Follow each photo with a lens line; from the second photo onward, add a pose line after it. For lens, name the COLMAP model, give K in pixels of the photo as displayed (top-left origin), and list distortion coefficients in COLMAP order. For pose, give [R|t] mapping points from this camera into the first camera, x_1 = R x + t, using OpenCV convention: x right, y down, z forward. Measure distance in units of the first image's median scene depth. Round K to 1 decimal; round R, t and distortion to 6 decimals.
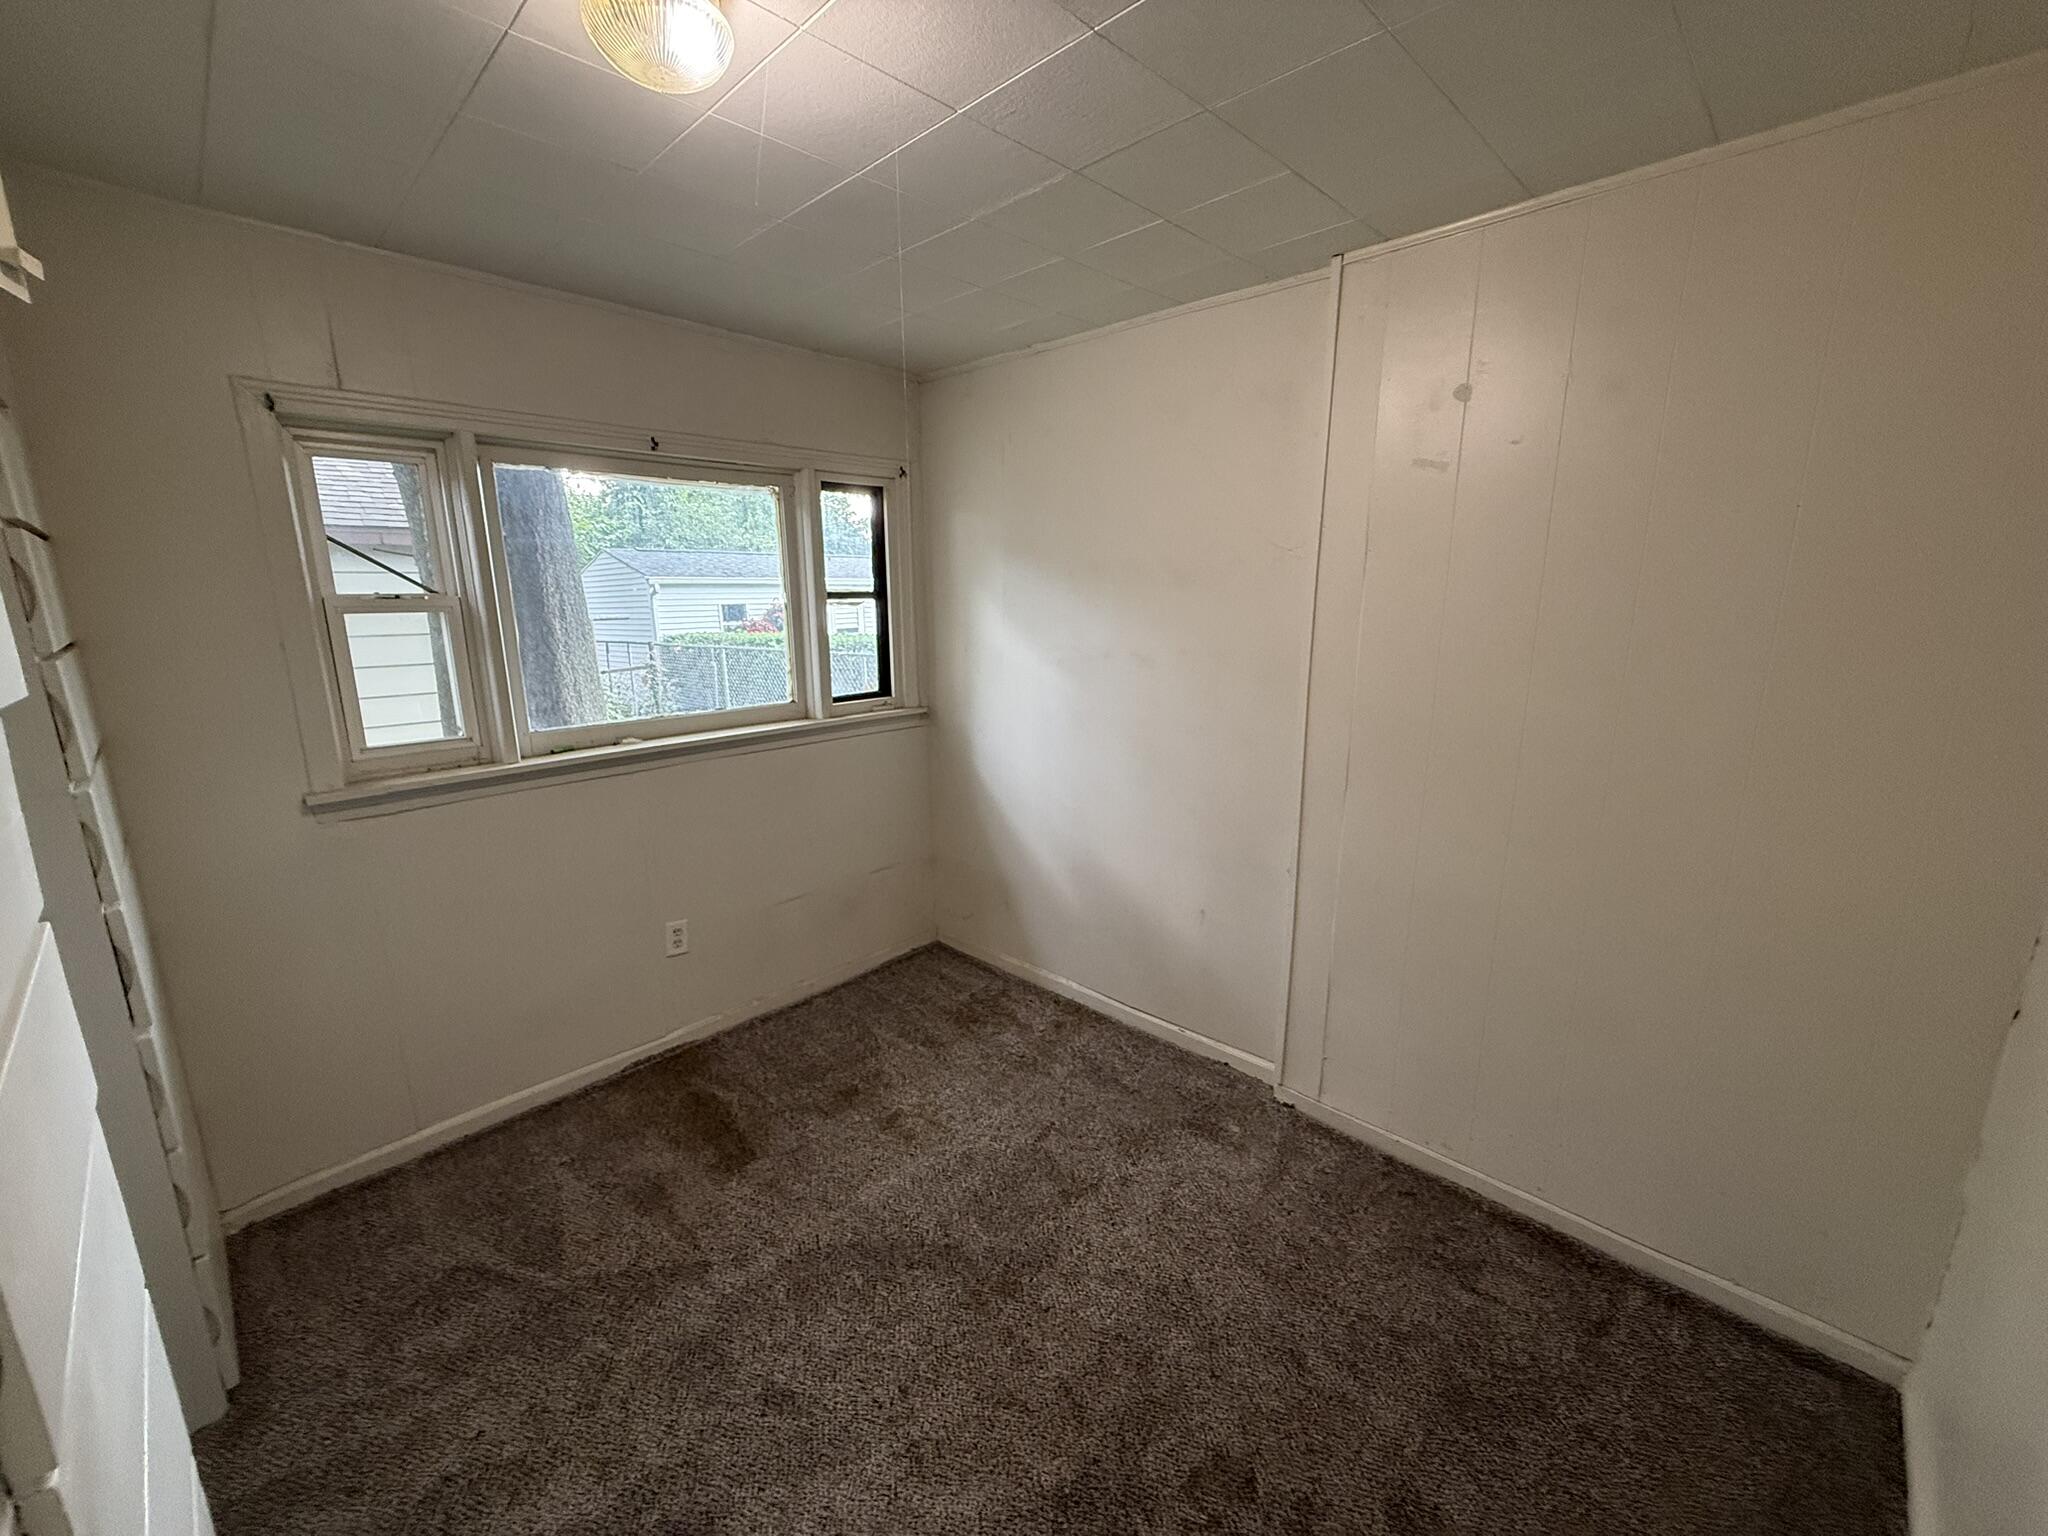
lens RADIAL K [[817.2, 0, 1023.7], [0, 817.2, 769.4], [0, 0, 1]] dist [-0.000705, 0.000030]
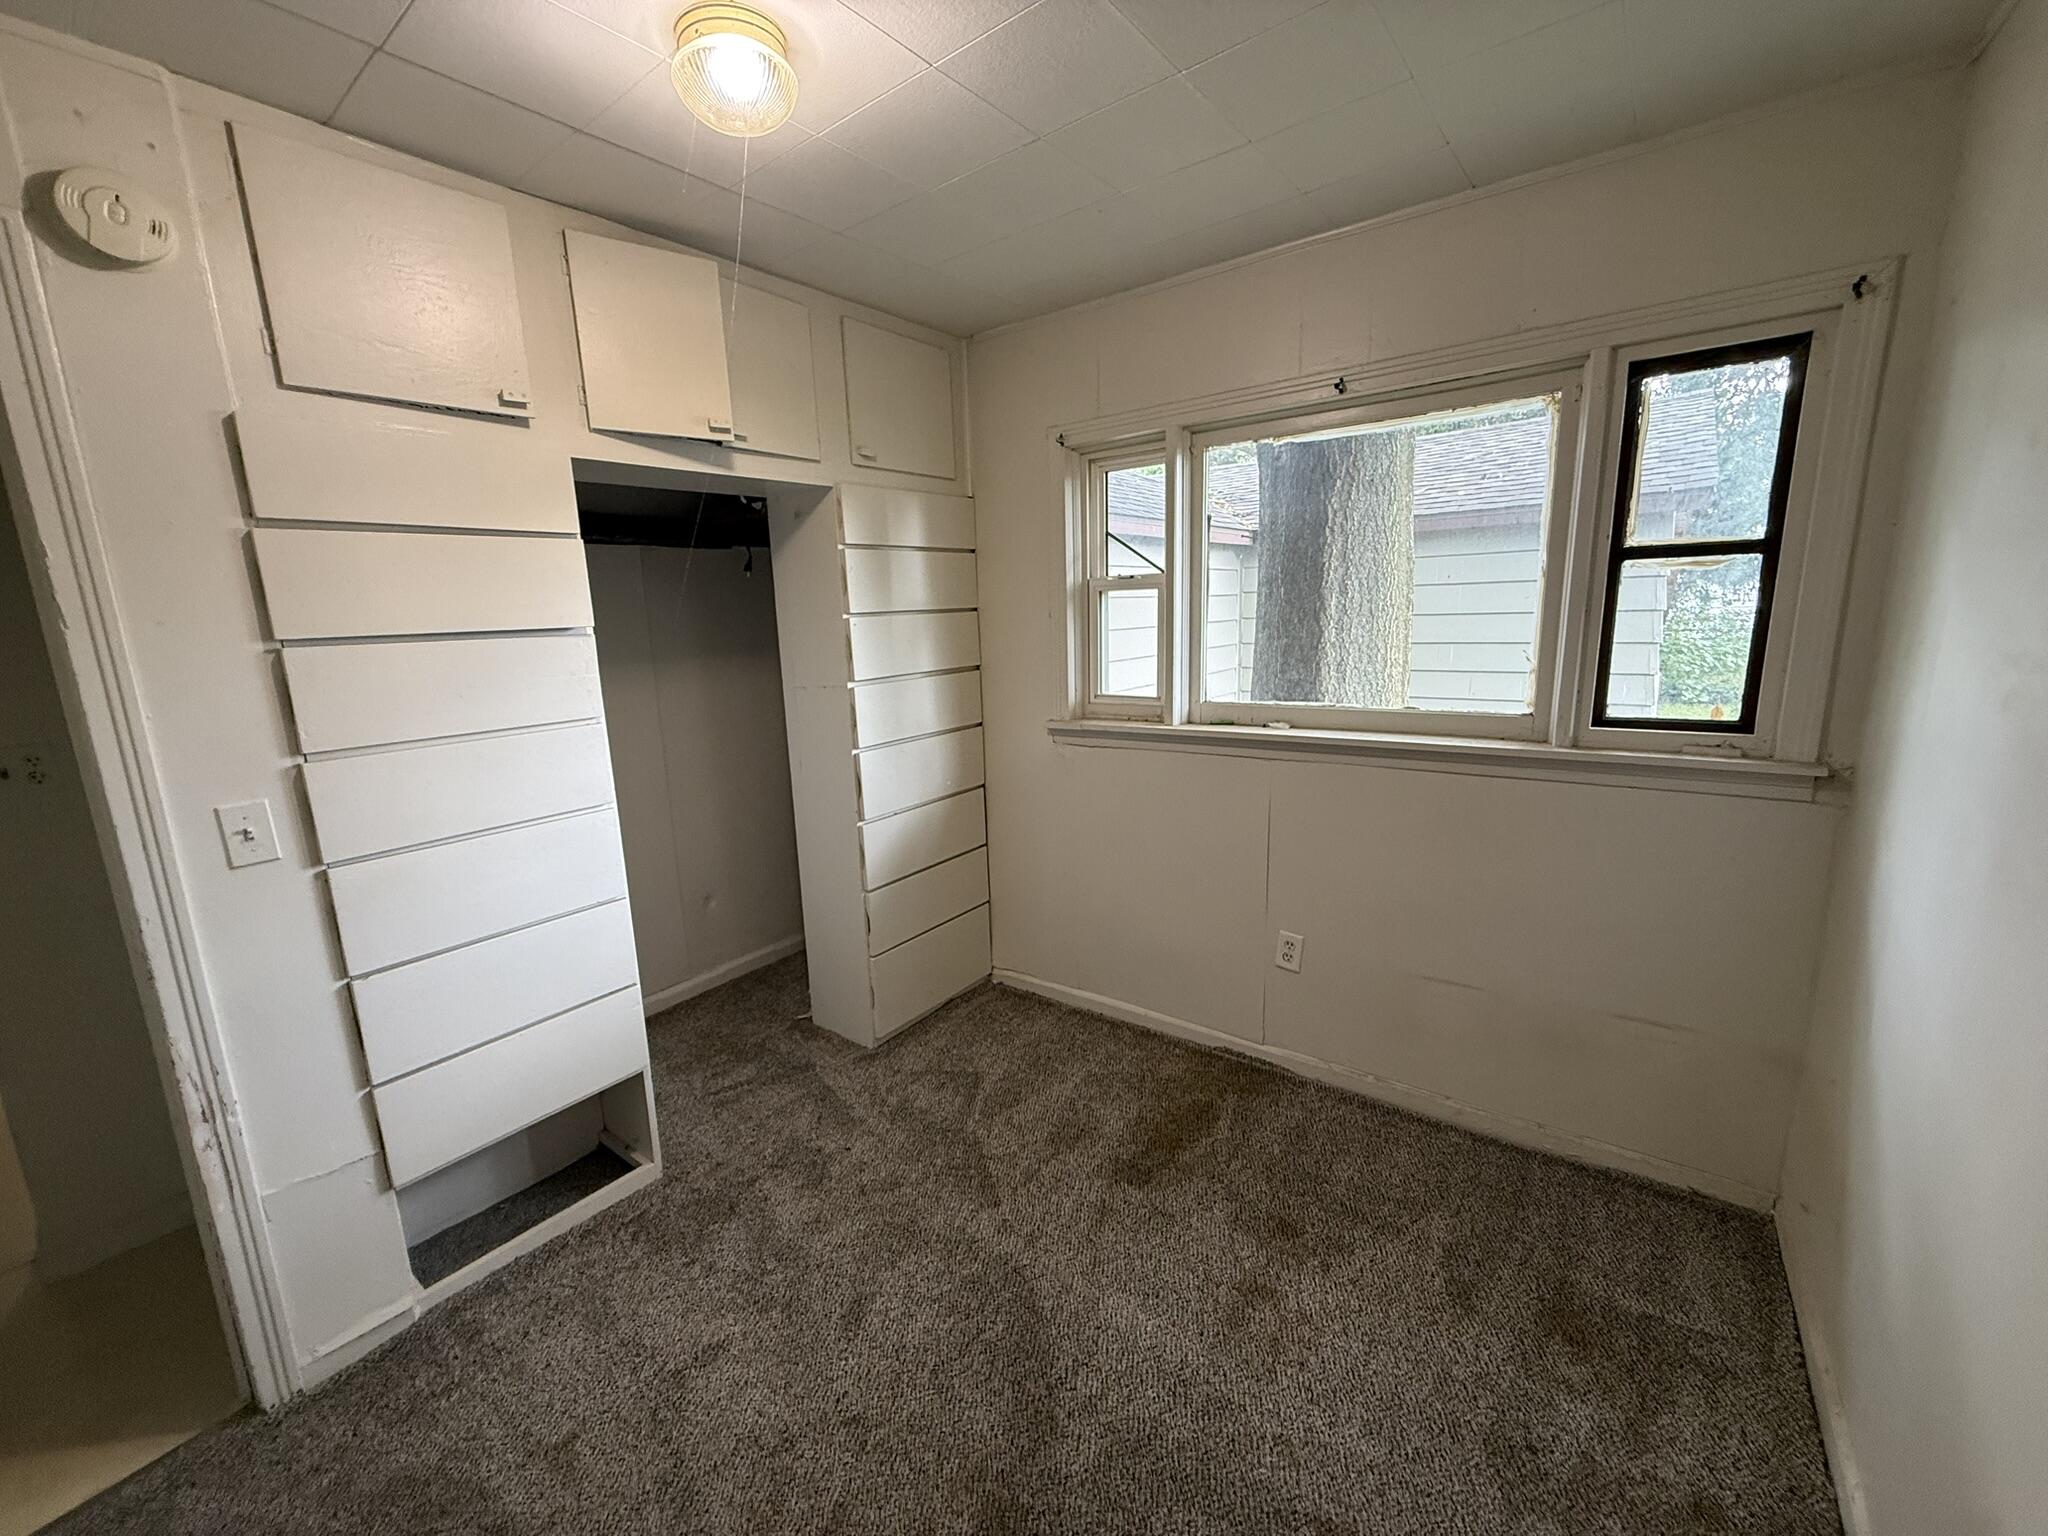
lens RADIAL K [[817.2, 0, 1021.0], [0, 817.2, 769.7], [0, 0, 1]] dist [-0.000705, 0.000030]
pose [[0.114482, 0.199111, -0.973267, 0.413428], [-0.177016, 0.968118, 0.177236, -0.102834], [0.977527, 0.151993, 0.146078, 0.607921]]
